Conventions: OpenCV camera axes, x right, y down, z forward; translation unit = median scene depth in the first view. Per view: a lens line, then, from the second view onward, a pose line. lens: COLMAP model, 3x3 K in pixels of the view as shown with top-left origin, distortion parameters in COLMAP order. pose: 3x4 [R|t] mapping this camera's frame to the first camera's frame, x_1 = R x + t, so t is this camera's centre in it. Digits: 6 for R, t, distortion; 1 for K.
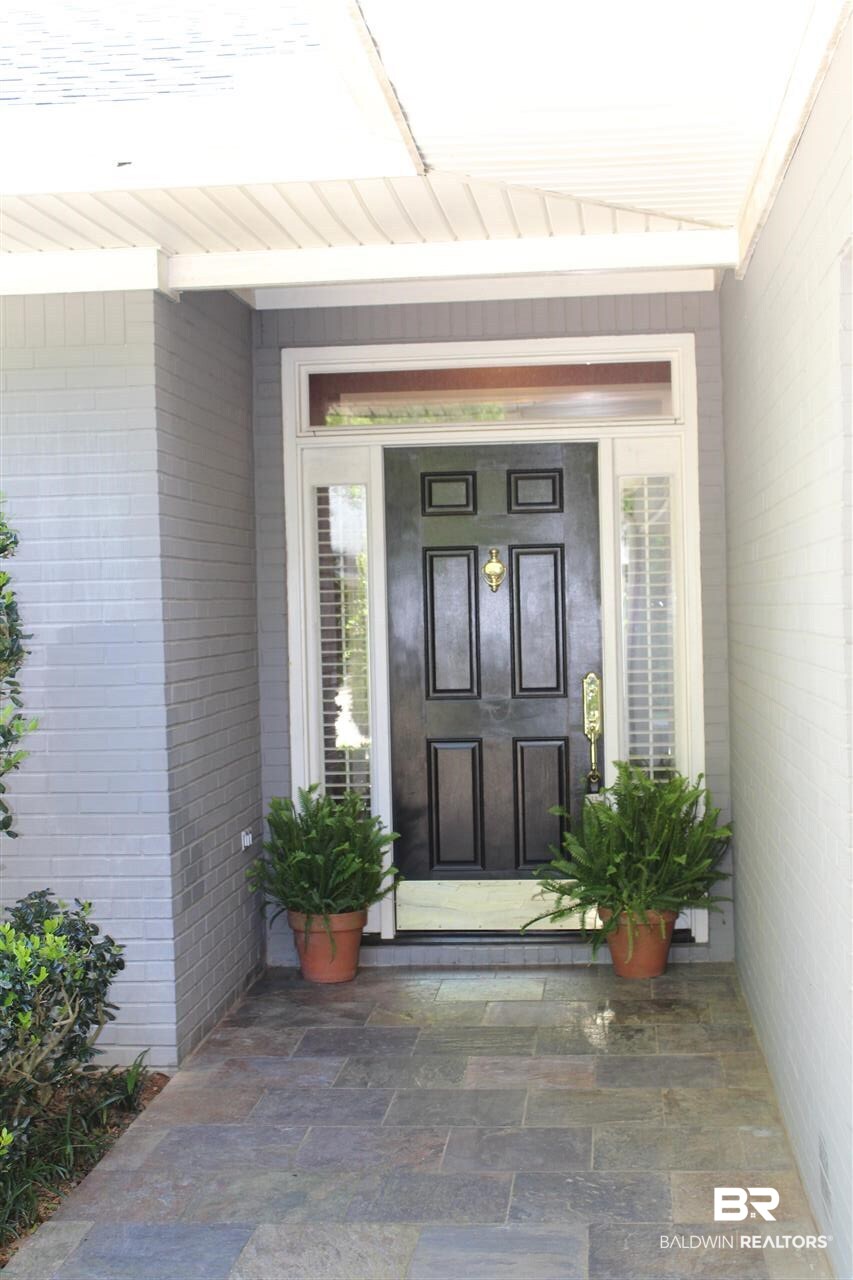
lens RADIAL K [[1972.7, 0, 426.8], [0, 1972.7, 639.4], [0, 0, 1]] dist [0.008102, 0.000000]
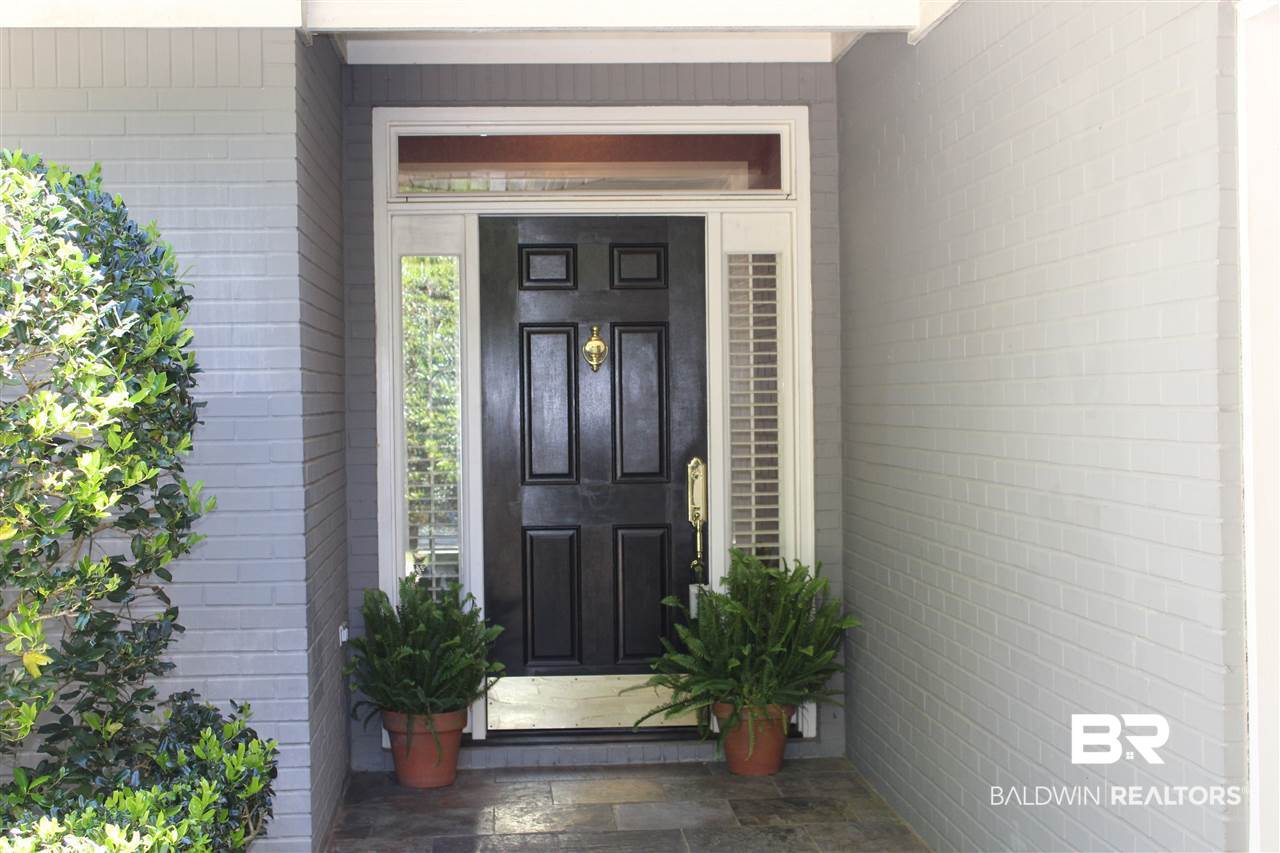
lens RADIAL K [[1972.7, 0, 639.7], [0, 1972.7, 425.8], [0, 0, 1]] dist [0.008102, 0.000000]
pose [[0.985755, 0.008893, 0.167954, -0.109287], [-0.007865, 0.999946, -0.006785, 0.008754], [-0.168006, 0.005367, 0.985771, 0.064338]]
